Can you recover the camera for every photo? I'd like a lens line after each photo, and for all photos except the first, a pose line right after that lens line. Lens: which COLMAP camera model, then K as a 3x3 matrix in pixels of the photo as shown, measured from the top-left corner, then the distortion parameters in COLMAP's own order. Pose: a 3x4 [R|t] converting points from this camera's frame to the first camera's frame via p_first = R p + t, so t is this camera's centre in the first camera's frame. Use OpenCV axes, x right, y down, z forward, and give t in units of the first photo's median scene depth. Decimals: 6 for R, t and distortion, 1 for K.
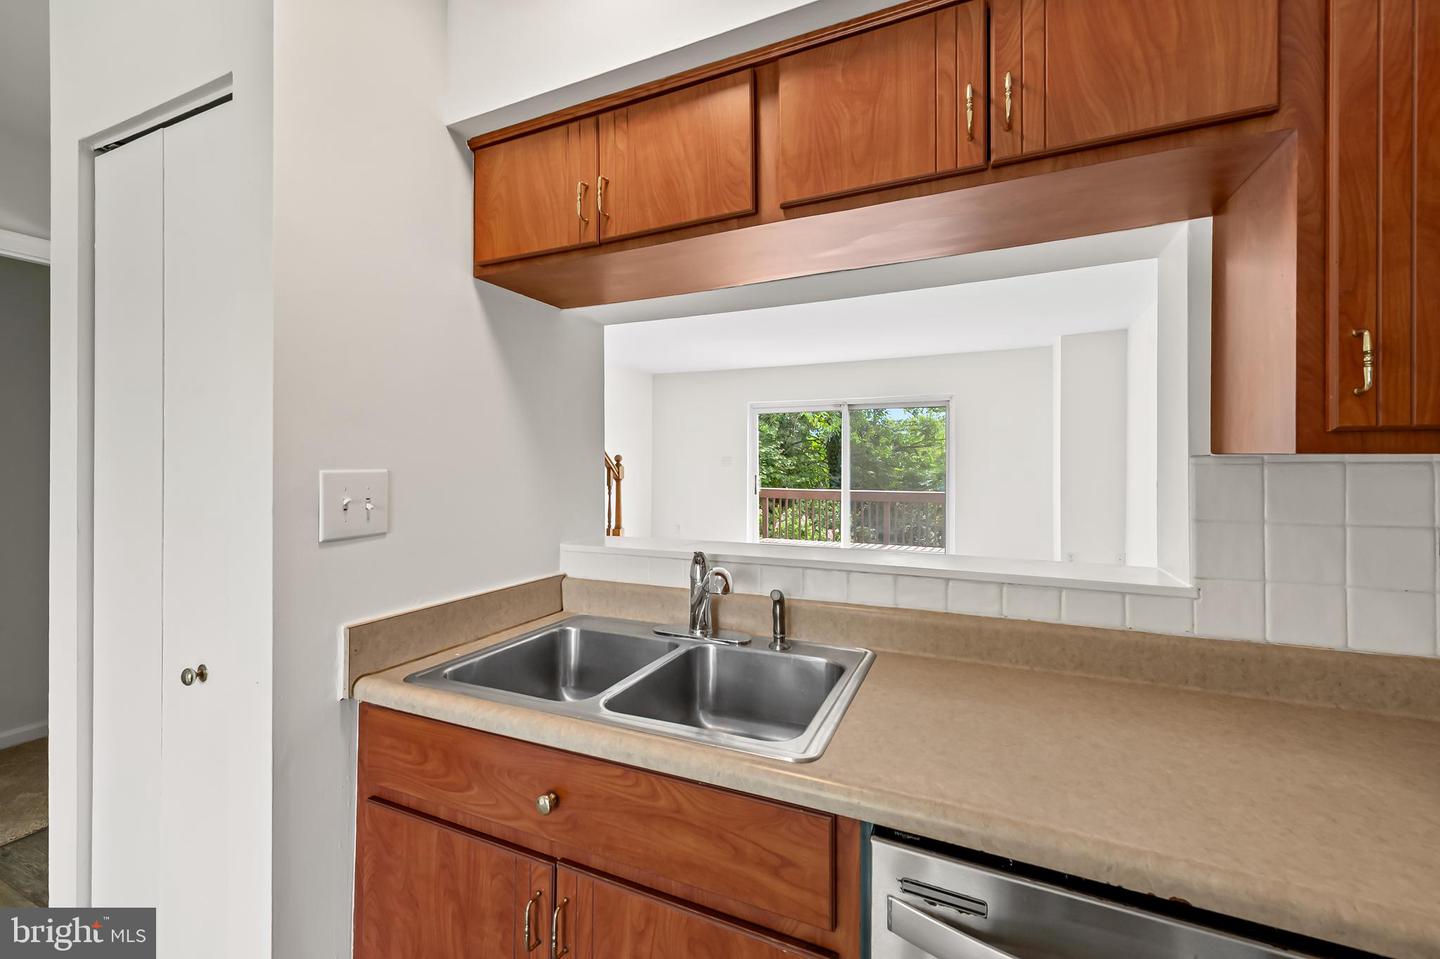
lens RADIAL K [[579.4, 0, 724.1], [0, 579.4, 457.4], [0, 0, 1]] dist [0.007679, -0.000477]
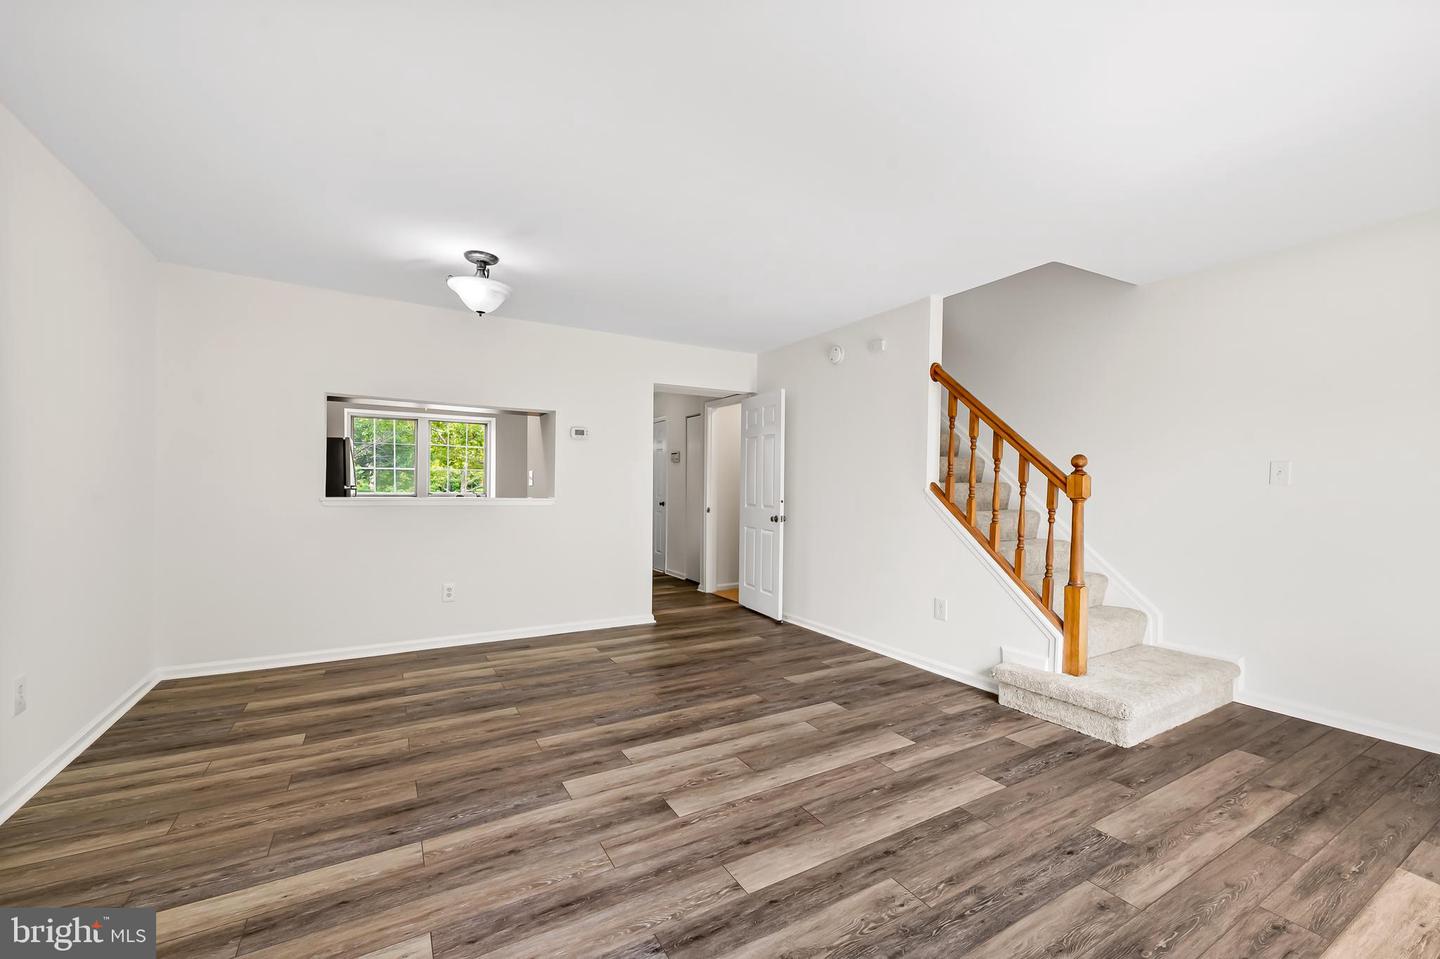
lens RADIAL K [[576.2, 0, 723.1], [0, 576.2, 498.1], [0, 0, 1]] dist [0.009444, -0.000542]
pose [[-0.579016, 0.015015, -0.815178, 0.356238], [-0.004076, 0.999765, 0.021311, 0.020332], [0.815306, 0.015662, -0.578819, 0.790084]]
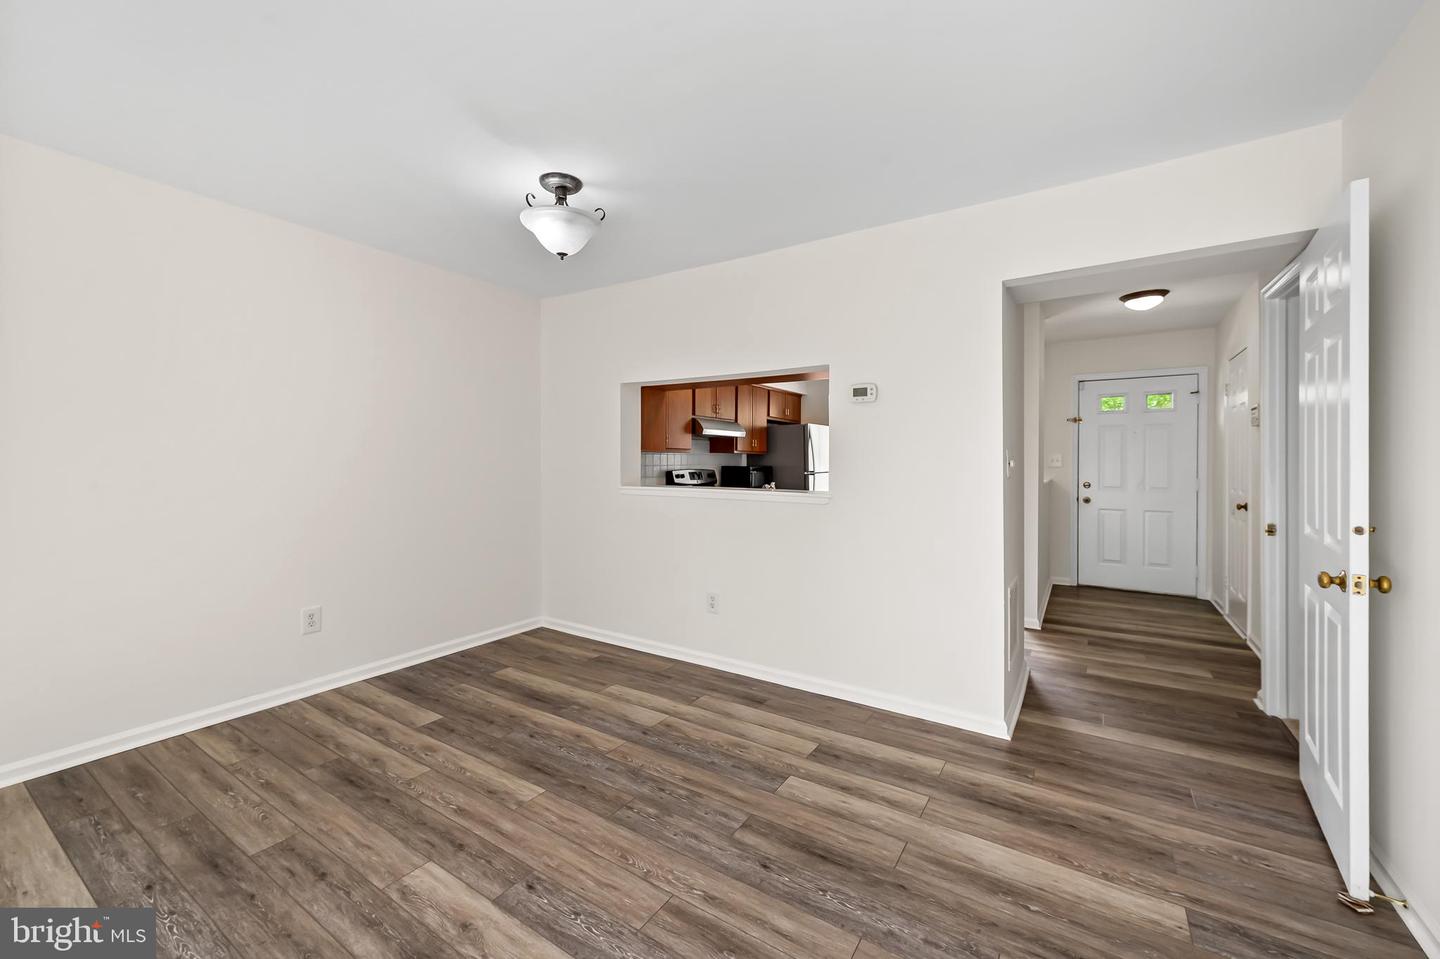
lens RADIAL K [[571.9, 0, 719.9], [0, 571.9, 465.7], [0, 0, 1]] dist [0.006192, -0.000182]
pose [[-0.988915, 0.000113, 0.148483, -0.039266], [0.000174, 1.000000, 0.000400, 0.013689], [-0.148483, 0.000421, -0.988915, 0.703813]]
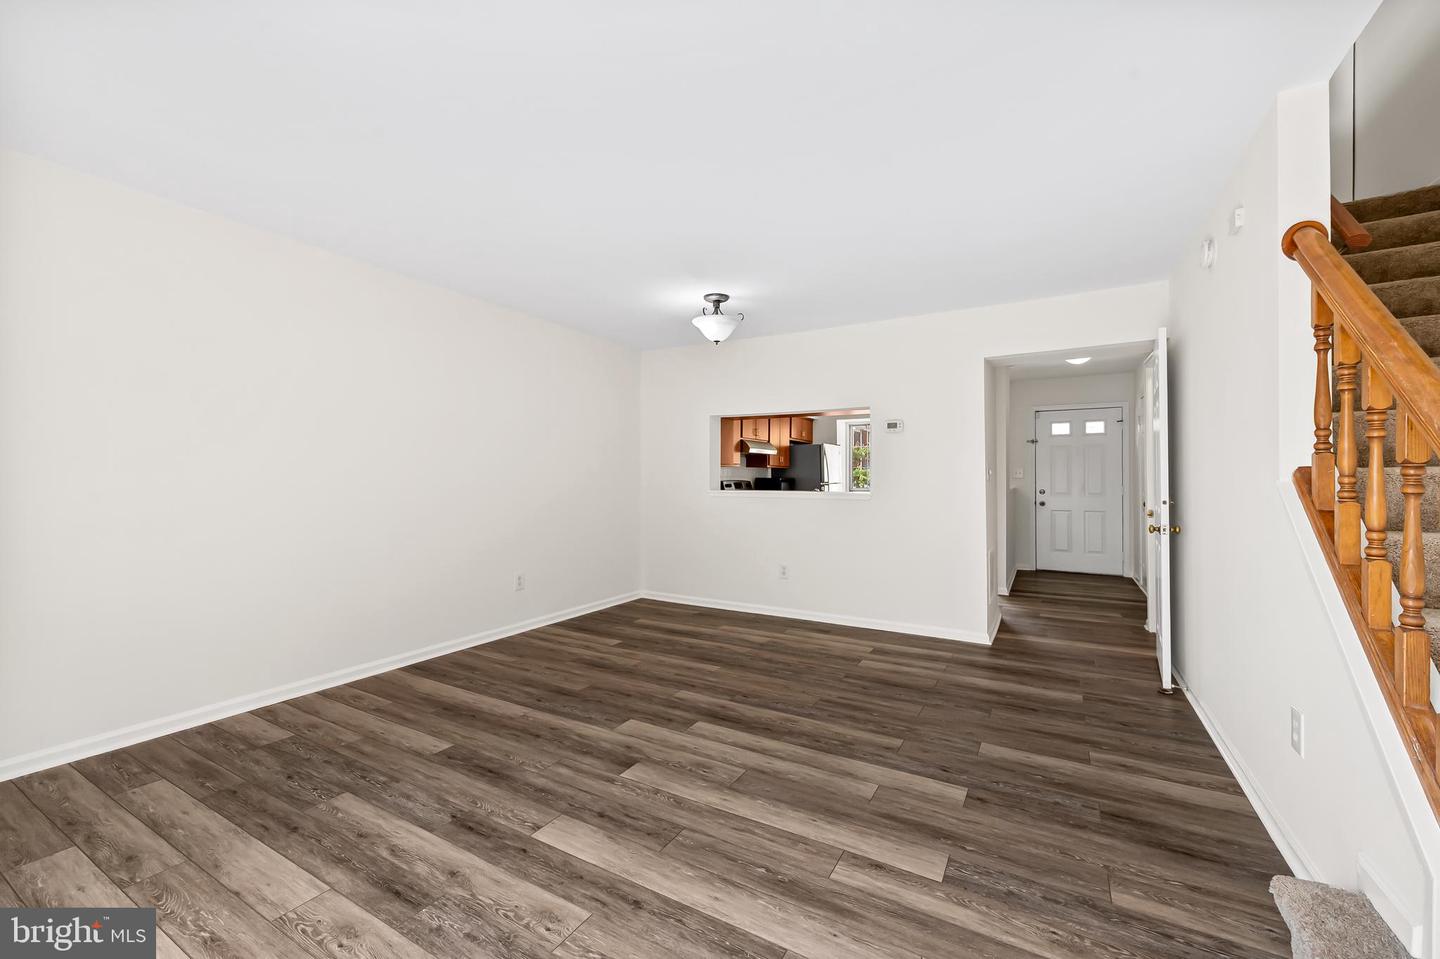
lens RADIAL K [[573.8, 0, 723.4], [0, 573.8, 475.2], [0, 0, 1]] dist [0.010034, -0.000447]
pose [[-0.995479, 0.003781, 0.094908, 0.046351], [0.002615, 0.999920, -0.012407, 0.022536], [-0.094947, -0.012102, -0.995409, 0.924011]]
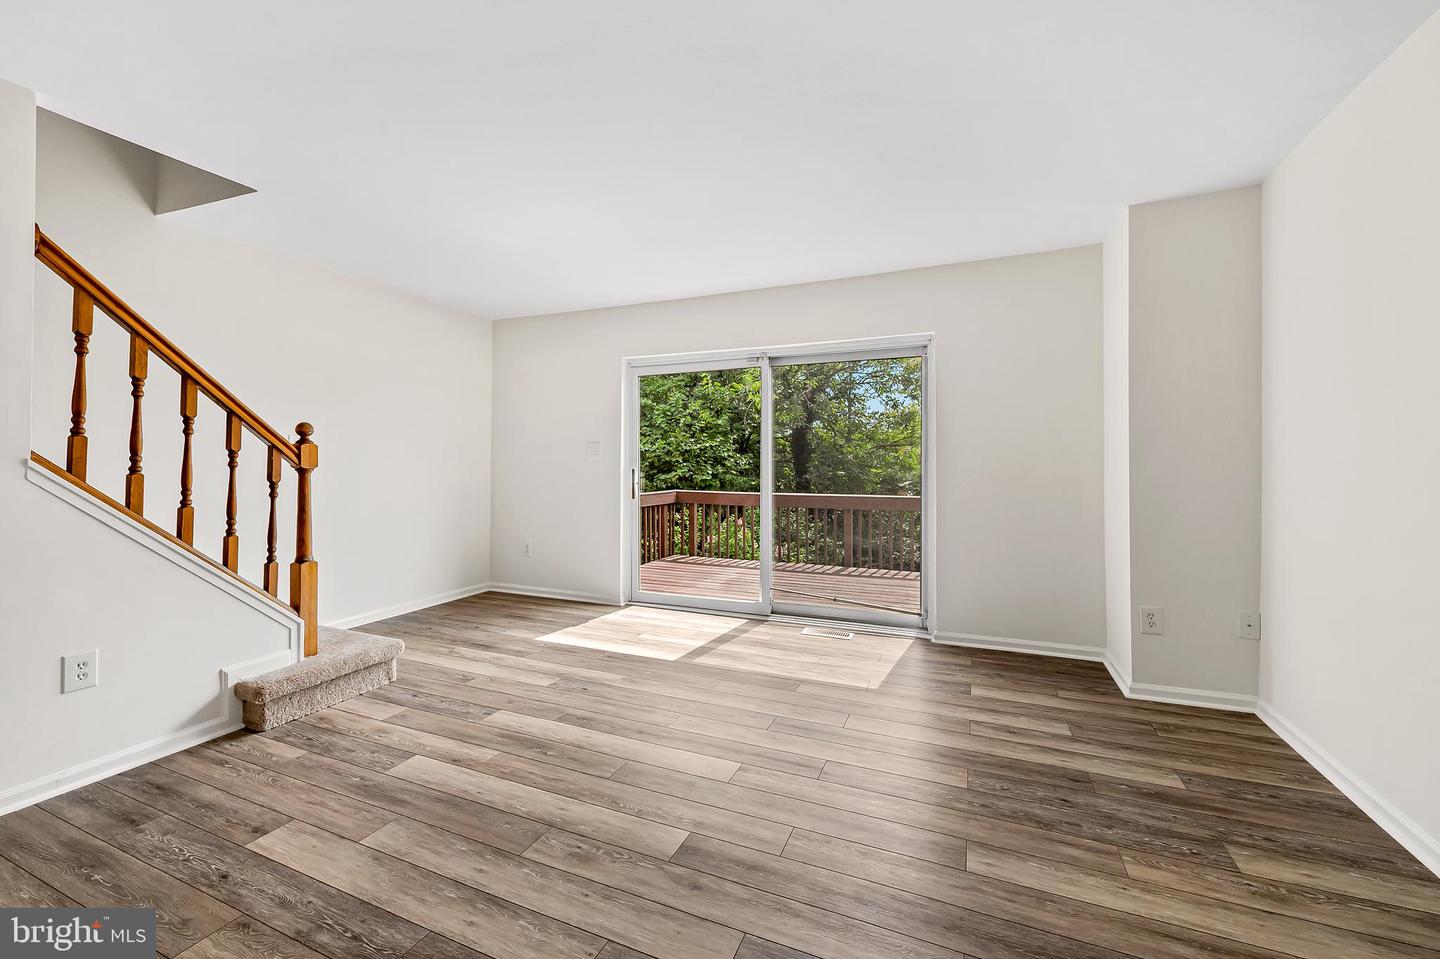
lens RADIAL K [[579.4, 0, 724.1], [0, 579.4, 457.4], [0, 0, 1]] dist [0.007679, -0.000477]
pose [[0.999780, 0.006028, 0.020074, 0.144118], [-0.005872, 0.999952, -0.007828, 0.022030], [-0.020120, 0.007708, 0.999768, 0.348597]]
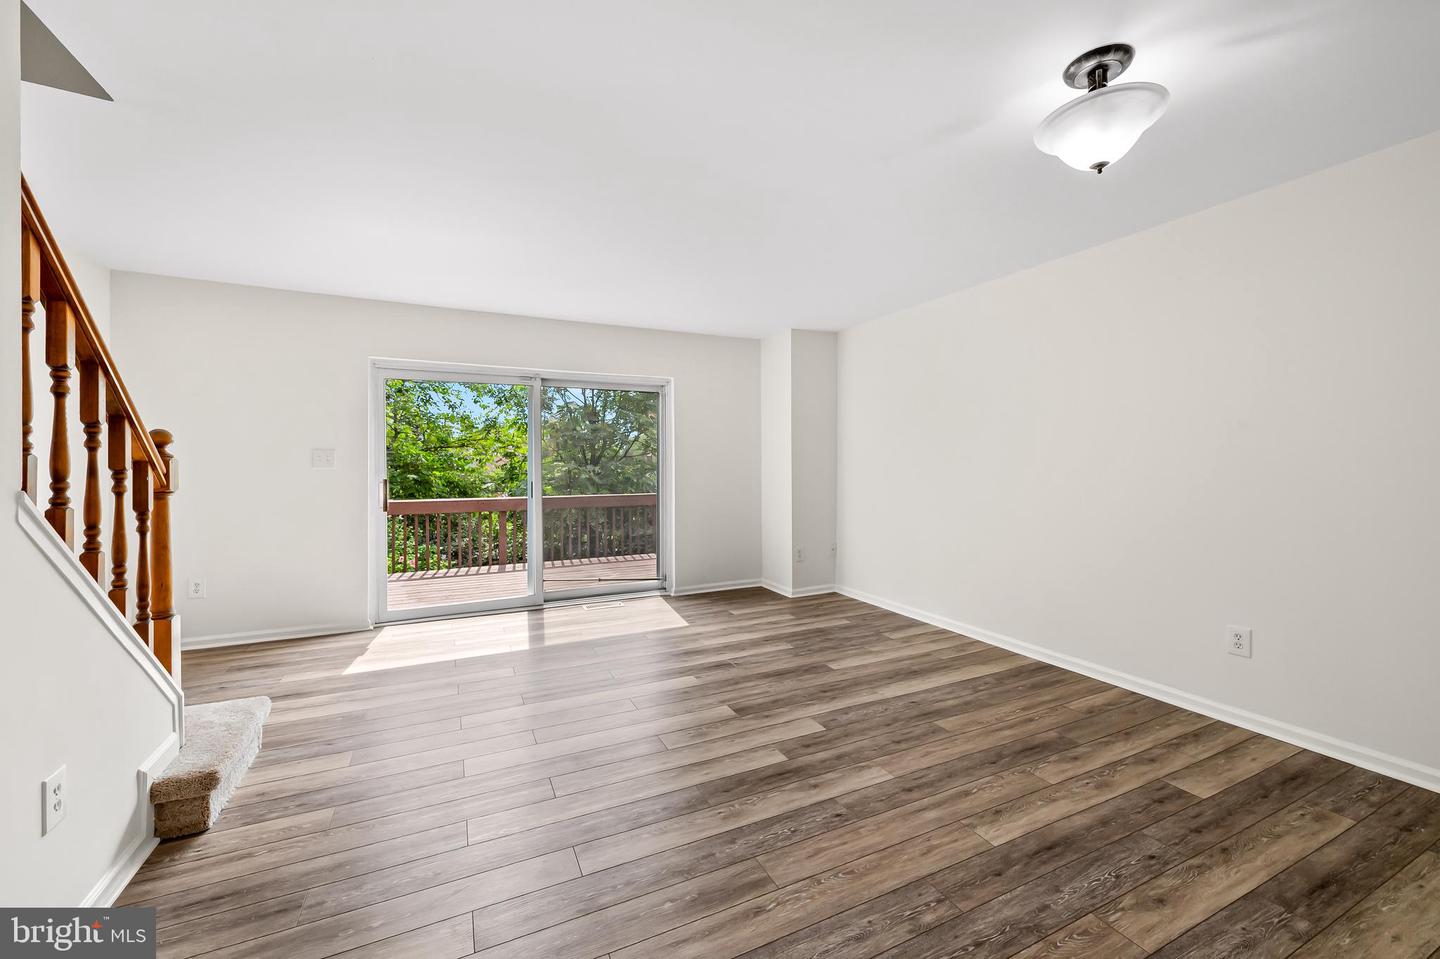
lens RADIAL K [[575.7, 0, 728.6], [0, 575.7, 466.3], [0, 0, 1]] dist [0.012903, -0.004354]
pose [[0.635757, -0.002326, 0.771885, -0.181820], [-0.002678, 0.999983, 0.005219, 0.012845], [-0.771884, -0.005385, 0.635740, 0.344491]]
